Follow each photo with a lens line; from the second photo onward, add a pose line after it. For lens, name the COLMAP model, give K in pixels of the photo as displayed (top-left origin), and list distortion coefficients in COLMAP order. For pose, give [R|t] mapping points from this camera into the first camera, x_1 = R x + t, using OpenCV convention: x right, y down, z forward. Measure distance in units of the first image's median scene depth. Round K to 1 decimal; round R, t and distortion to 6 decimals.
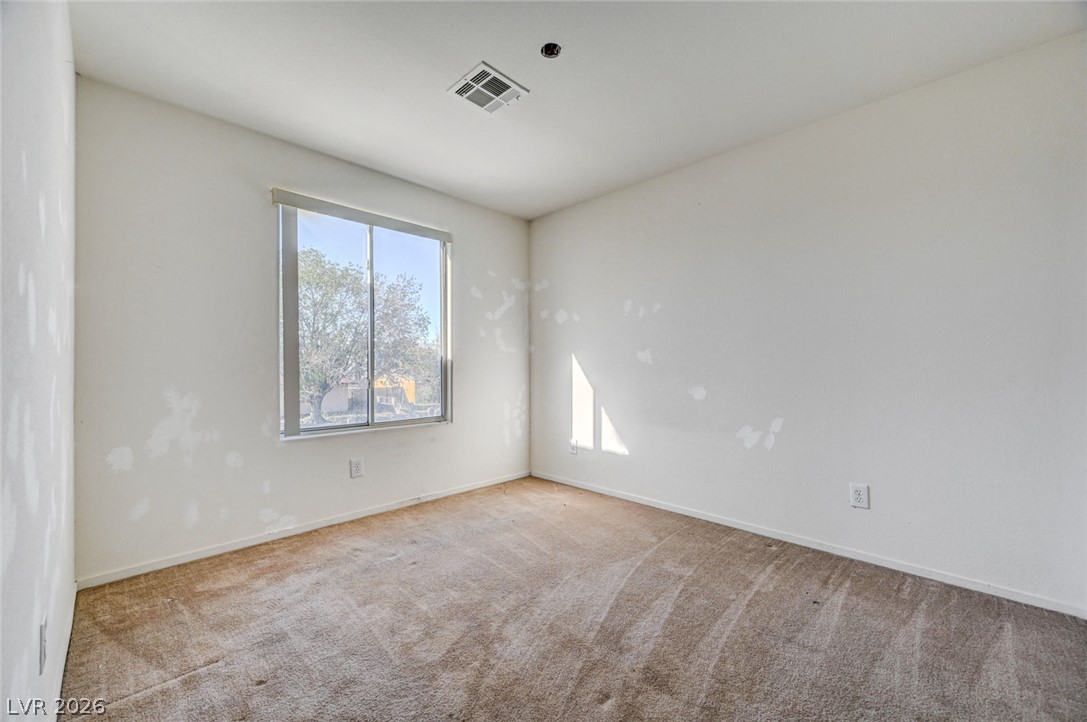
lens RADIAL K [[429.2, 0, 544.2], [0, 429.2, 361.1], [0, 0, 1]] dist [0.006437, -0.000942]
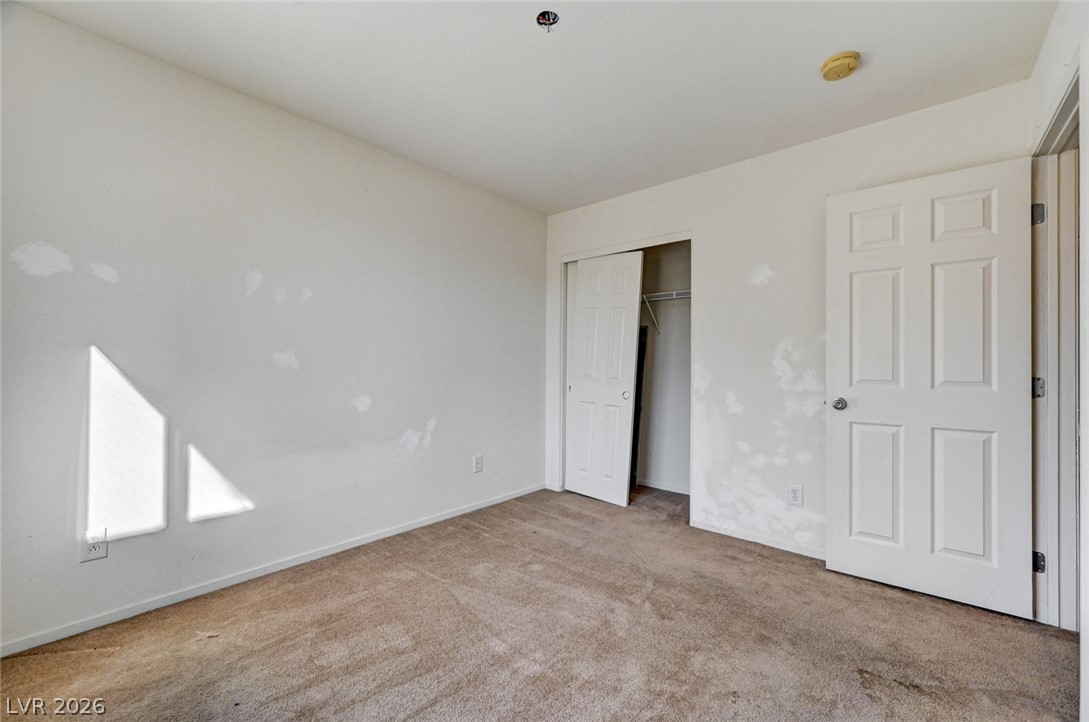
lens RADIAL K [[430.0, 0, 538.2], [0, 430.0, 359.6], [0, 0, 1]] dist [0.006437, -0.000942]
pose [[-0.055591, 0.017471, 0.998301, -0.603636], [-0.024667, 0.999518, -0.018866, -0.008705], [-0.998149, -0.025674, -0.055133, 0.754266]]
